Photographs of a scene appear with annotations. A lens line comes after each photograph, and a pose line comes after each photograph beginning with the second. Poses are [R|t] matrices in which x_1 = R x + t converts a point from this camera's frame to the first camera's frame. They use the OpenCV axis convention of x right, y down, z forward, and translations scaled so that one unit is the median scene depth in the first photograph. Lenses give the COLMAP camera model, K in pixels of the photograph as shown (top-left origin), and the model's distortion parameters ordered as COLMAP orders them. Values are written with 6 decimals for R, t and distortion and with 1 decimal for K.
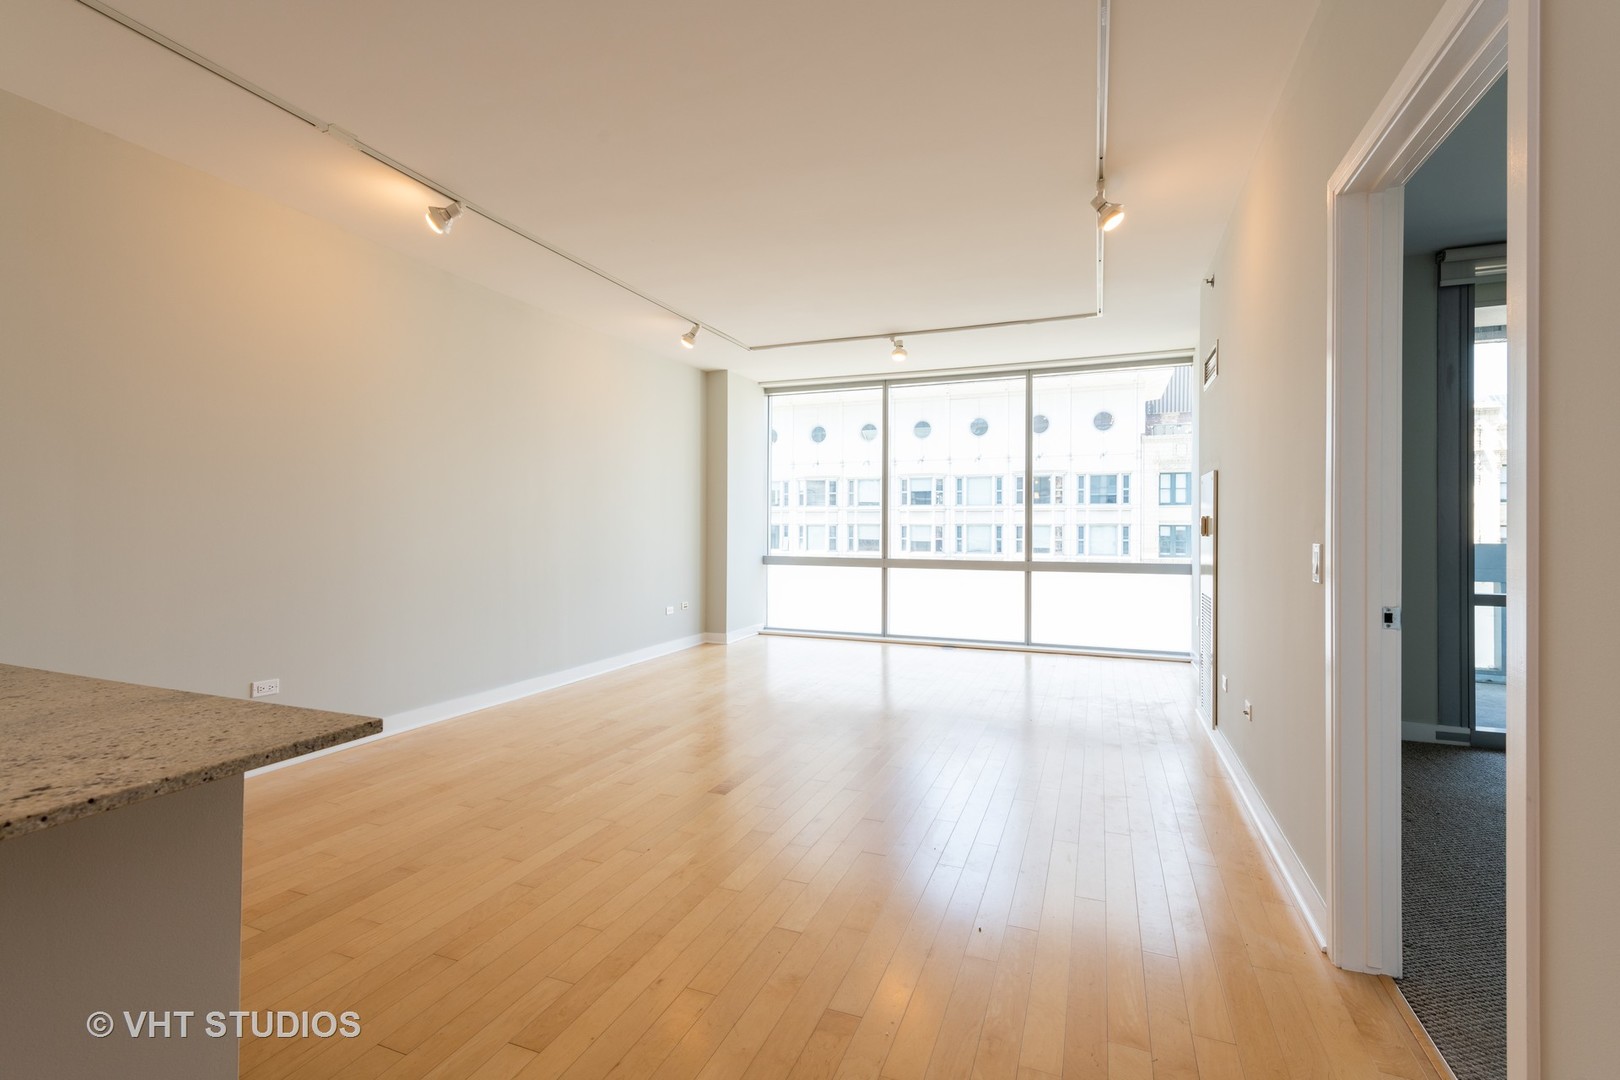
lens RADIAL K [[753.4, 0, 835.4], [0, 753.4, 536.7], [0, 0, 1]] dist [0.000379, 0.000027]
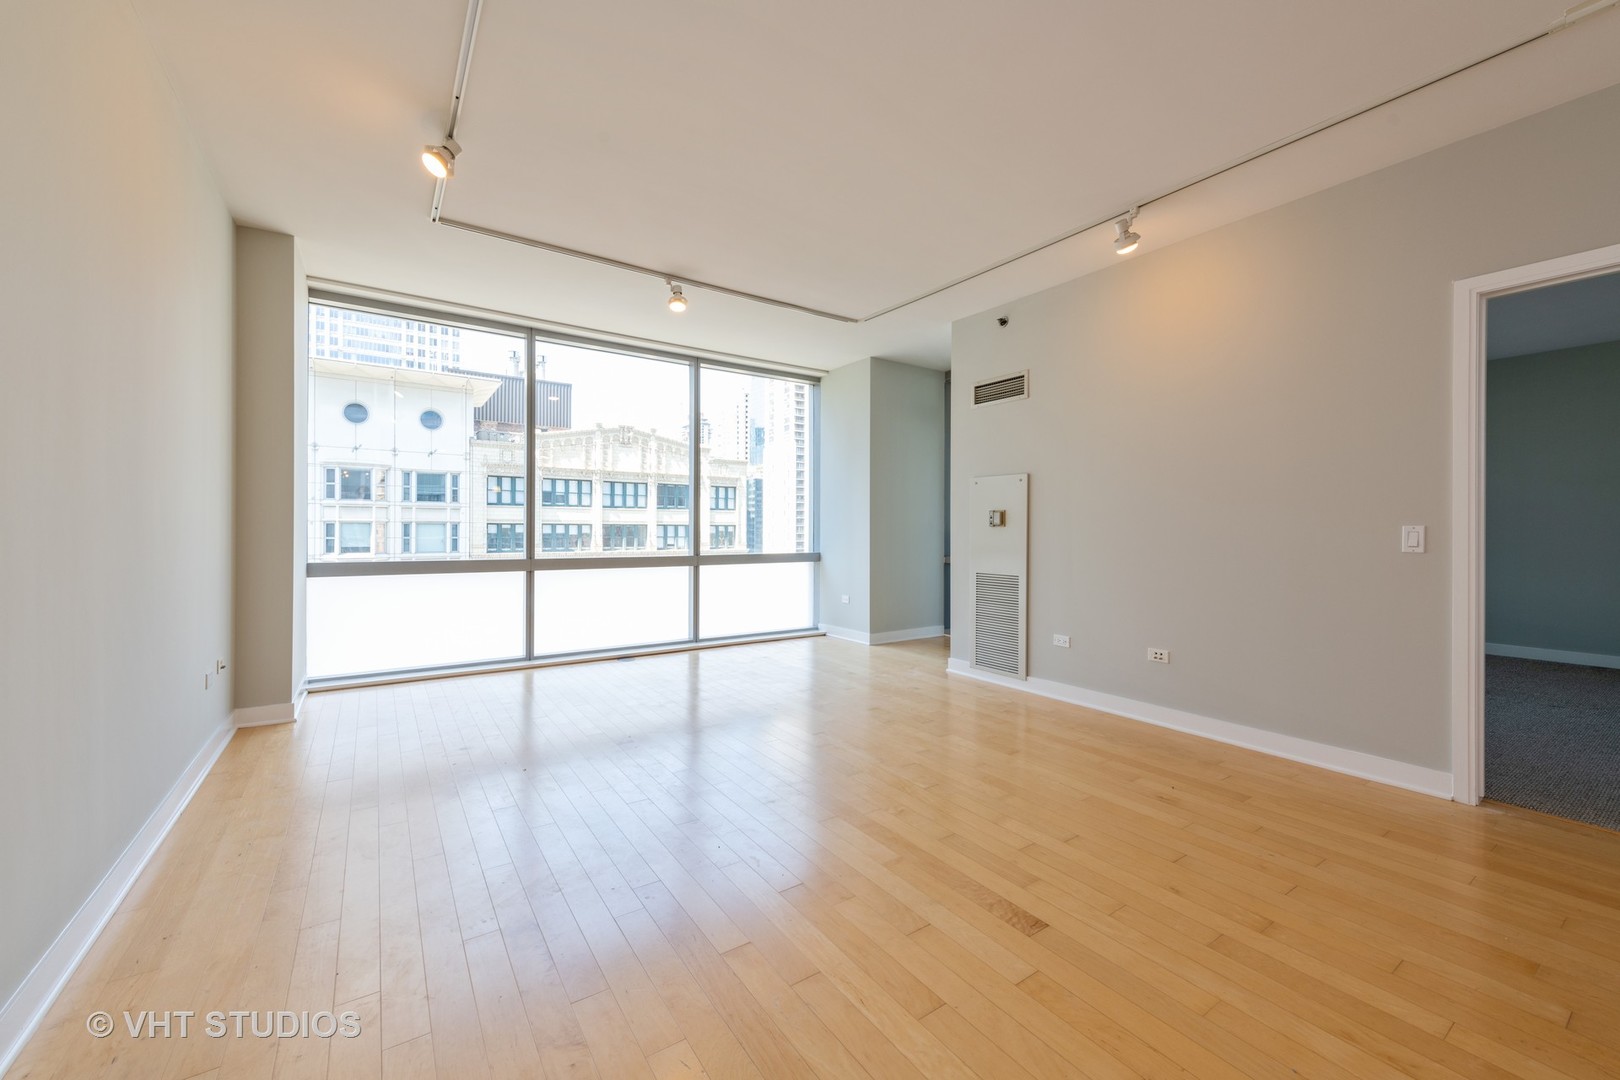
lens RADIAL K [[643.2, 0, 814.6], [0, 643.2, 528.7], [0, 0, 1]] dist [0.006833, -0.000247]
pose [[0.551334, 0.002085, 0.834282, -0.081814], [0.006296, 0.999958, -0.006659, 0.001177], [-0.834261, 0.008924, 0.551298, 0.099163]]
